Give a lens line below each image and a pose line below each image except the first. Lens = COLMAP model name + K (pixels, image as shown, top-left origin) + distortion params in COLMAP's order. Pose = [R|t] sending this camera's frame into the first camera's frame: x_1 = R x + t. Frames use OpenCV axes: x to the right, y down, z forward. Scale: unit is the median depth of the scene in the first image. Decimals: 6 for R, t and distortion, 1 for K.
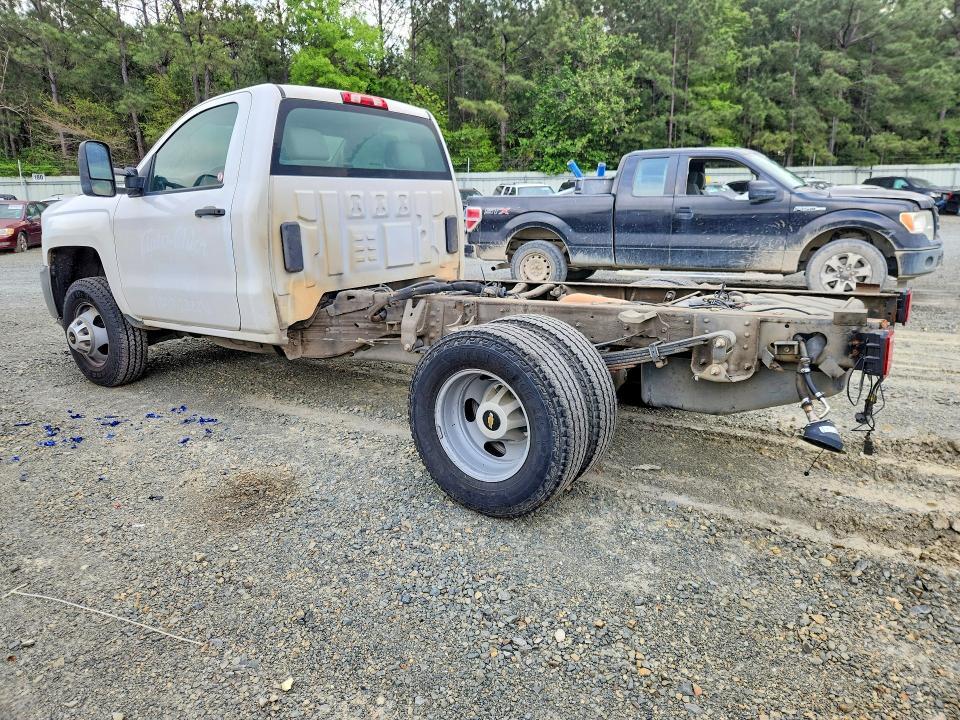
lens RADIAL K [[629.2, 0, 480.0], [0, 629.2, 360.0], [0, 0, 1]] dist [0.060712, -0.052556]
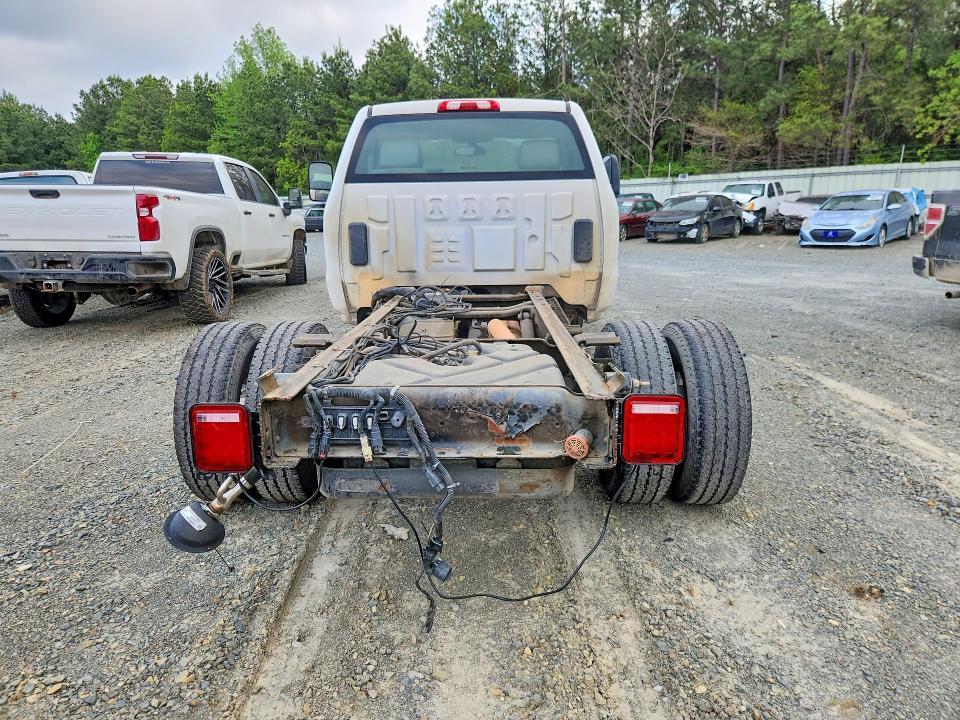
lens RADIAL K [[629.2, 0, 480.0], [0, 629.2, 360.0], [0, 0, 1]] dist [0.060712, -0.052556]
pose [[0.552834, 0.204712, -0.807755, 0.718074], [-0.196974, 0.973987, 0.112030, -0.125685], [0.809677, 0.097173, 0.578776, 0.456423]]
